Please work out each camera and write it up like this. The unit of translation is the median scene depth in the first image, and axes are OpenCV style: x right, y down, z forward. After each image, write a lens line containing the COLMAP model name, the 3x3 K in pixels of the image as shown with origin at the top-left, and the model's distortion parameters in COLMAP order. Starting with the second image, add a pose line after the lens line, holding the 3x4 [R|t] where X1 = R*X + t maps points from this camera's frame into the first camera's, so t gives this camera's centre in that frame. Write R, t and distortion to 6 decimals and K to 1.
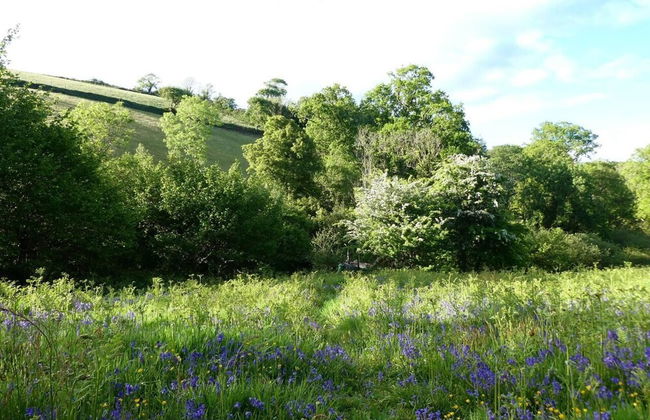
lens RADIAL K [[633.3, 0, 318.0], [0, 633.3, 211.7], [0, 0, 1]] dist [0.063874, -0.131647]
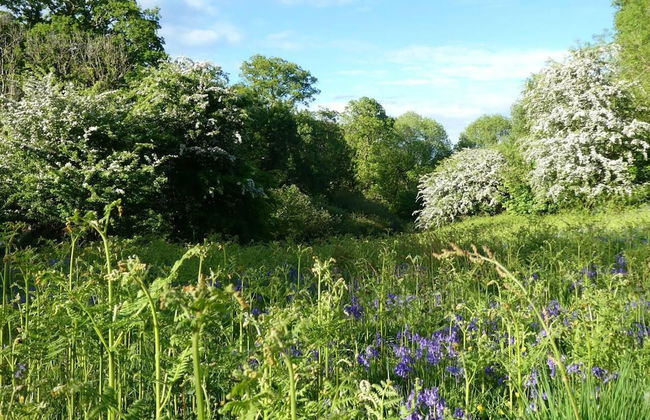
lens RADIAL K [[633.3, 0, 318.0], [0, 633.3, 211.7], [0, 0, 1]] dist [0.063874, -0.131647]
pose [[0.851262, 0.004734, 0.524720, 0.013364], [-0.022479, 0.999370, 0.027451, 0.041419], [-0.524260, -0.035163, 0.850832, 0.406380]]
